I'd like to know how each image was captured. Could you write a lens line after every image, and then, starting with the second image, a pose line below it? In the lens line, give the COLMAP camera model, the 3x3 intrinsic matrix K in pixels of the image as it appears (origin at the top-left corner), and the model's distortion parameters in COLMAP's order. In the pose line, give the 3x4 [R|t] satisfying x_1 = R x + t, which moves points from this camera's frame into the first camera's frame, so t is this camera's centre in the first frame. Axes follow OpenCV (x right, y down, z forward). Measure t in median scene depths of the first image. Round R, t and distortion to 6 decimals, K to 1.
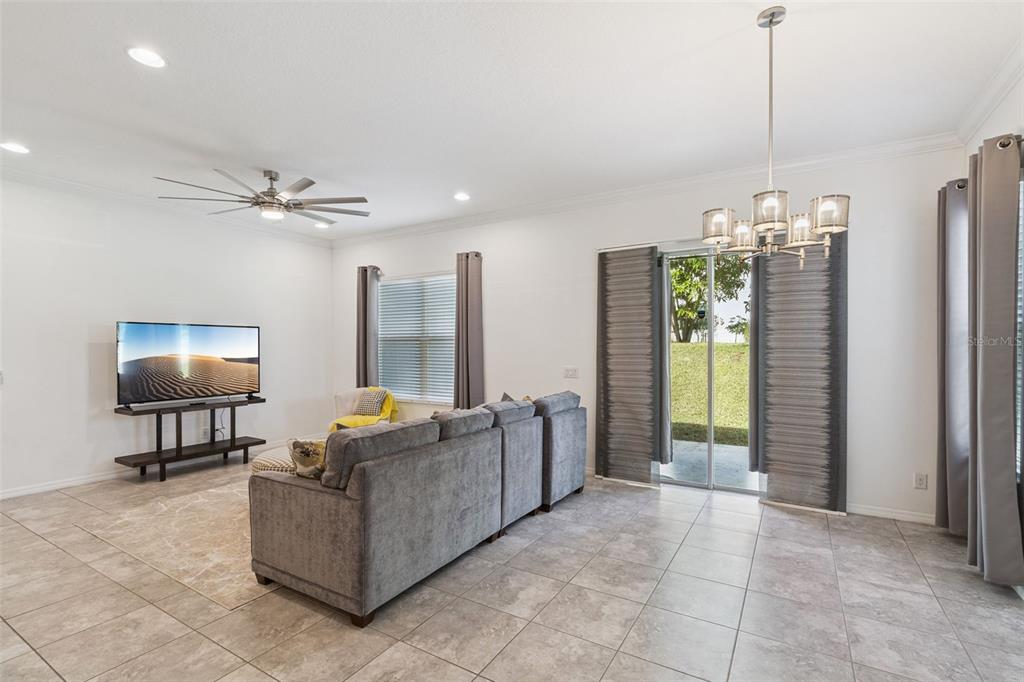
lens RADIAL K [[469.1, 0, 513.8], [0, 469.1, 343.3], [0, 0, 1]] dist [-0.004996, 0.002859]
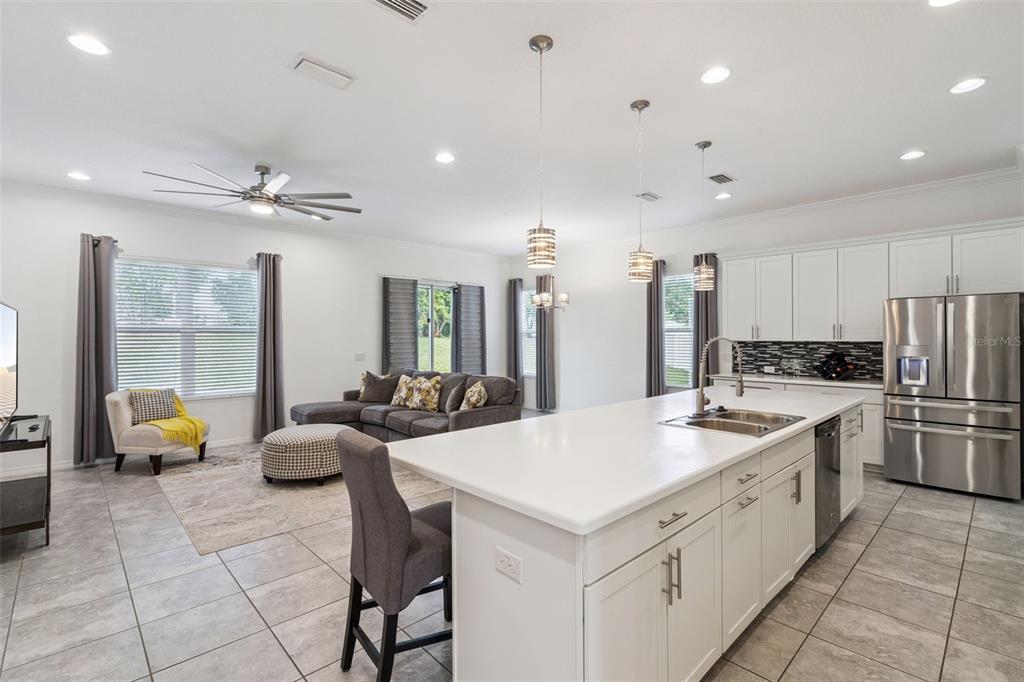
lens RADIAL K [[469.1, 0, 515.9], [0, 469.1, 334.7], [0, 0, 1]] dist [-0.004996, 0.002859]
pose [[0.256784, 0.001841, 0.966467, -1.207733], [0.002444, 0.999994, -0.002555, -0.000680], [-0.966466, 0.003018, 0.256778, 0.193764]]
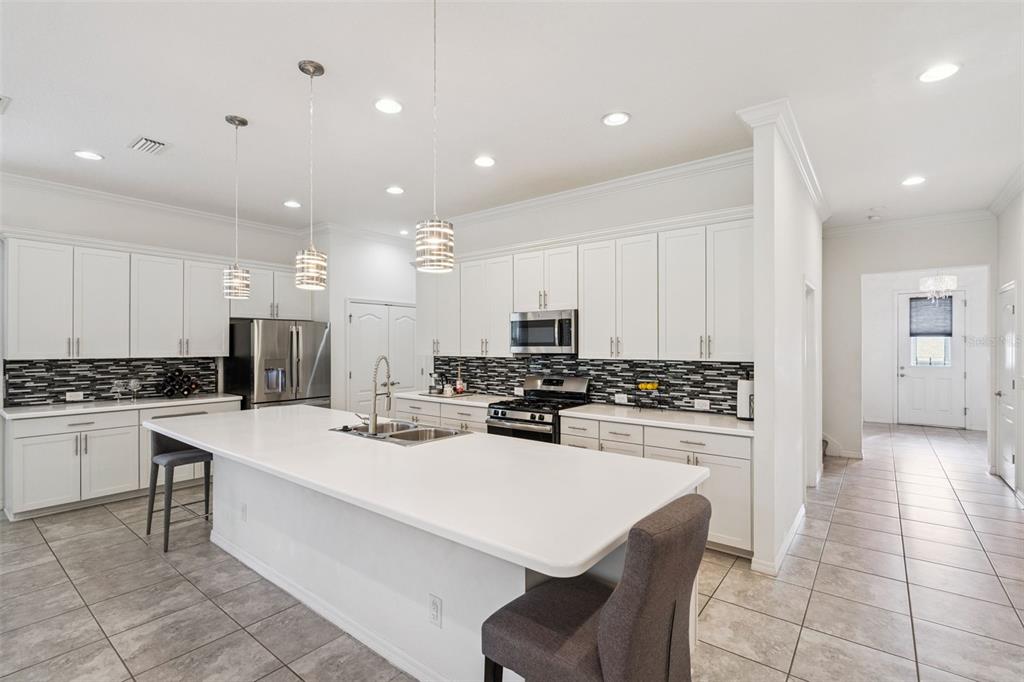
lens RADIAL K [[469.1, 0, 513.9], [0, 469.1, 344.3], [0, 0, 1]] dist [-0.004996, 0.002859]
pose [[-0.992936, -0.001174, 0.118643, -0.813902], [-0.001567, 0.999994, -0.003225, -0.012431], [-0.118639, -0.003388, -0.992932, 0.691136]]
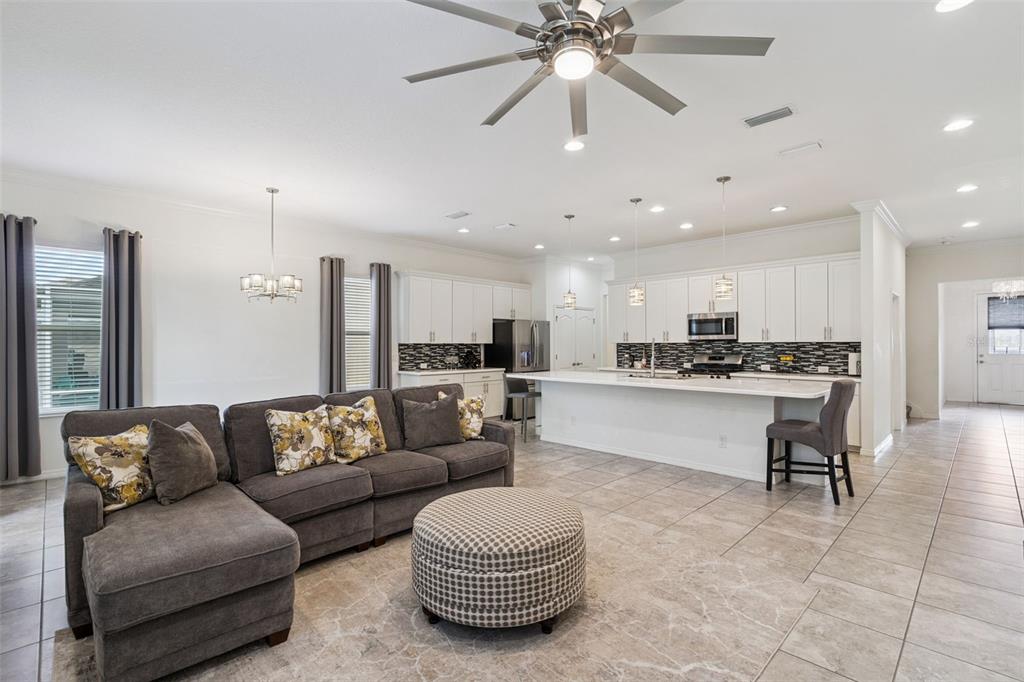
lens RADIAL K [[469.1, 0, 513.2], [0, 469.1, 343.2], [0, 0, 1]] dist [-0.004996, 0.002859]
pose [[-0.970271, 0.001218, 0.242019, -0.510702], [0.000353, 0.999993, -0.003618, 0.019041], [-0.242022, -0.003425, -0.970265, 1.343720]]
